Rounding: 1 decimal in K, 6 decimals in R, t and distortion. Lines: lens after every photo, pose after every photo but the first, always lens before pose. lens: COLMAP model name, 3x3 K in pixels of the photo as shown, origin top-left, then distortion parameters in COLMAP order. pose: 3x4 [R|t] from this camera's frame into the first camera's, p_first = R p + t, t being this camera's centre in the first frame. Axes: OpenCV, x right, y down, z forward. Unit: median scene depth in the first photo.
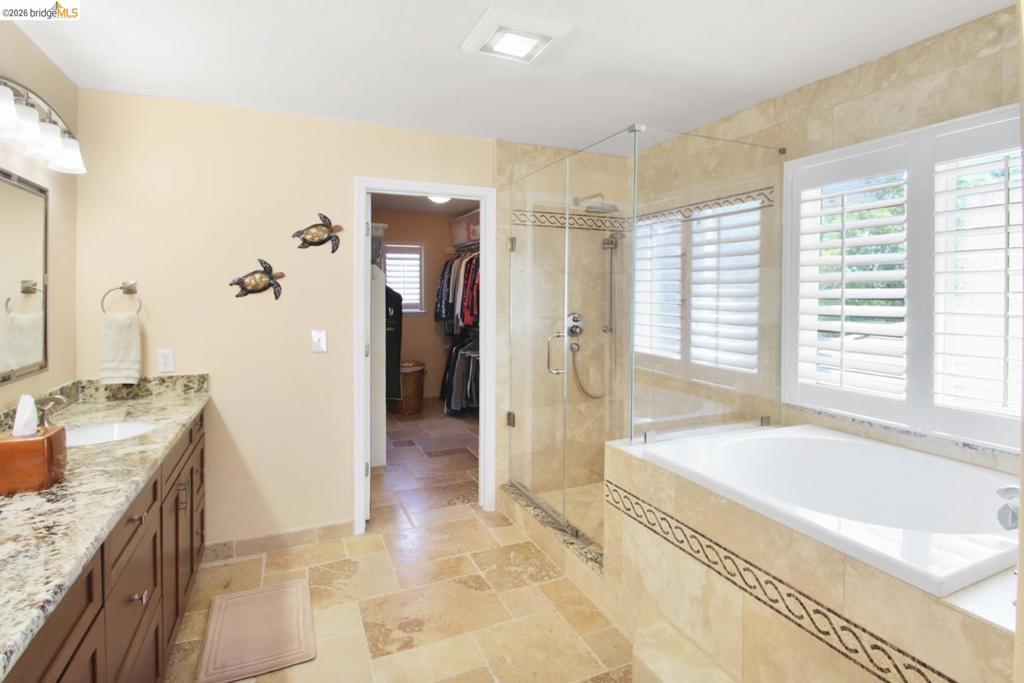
lens RADIAL K [[498.5, 0, 515.5], [0, 498.5, 337.1], [0, 0, 1]] dist [-0.010200, -0.004387]
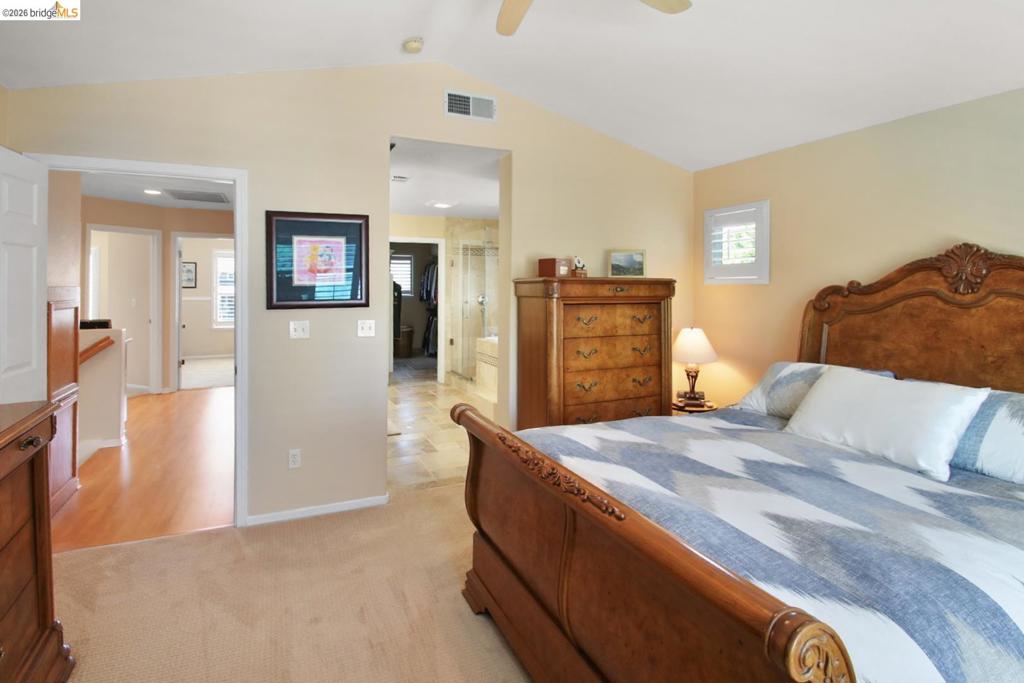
lens RADIAL K [[498.5, 0, 509.3], [0, 498.5, 339.6], [0, 0, 1]] dist [-0.010200, -0.004387]
pose [[0.999950, 0.005199, 0.008515, 0.177181], [-0.005410, 0.999674, 0.024970, 0.075212], [-0.008383, -0.025015, 0.999652, -0.953903]]
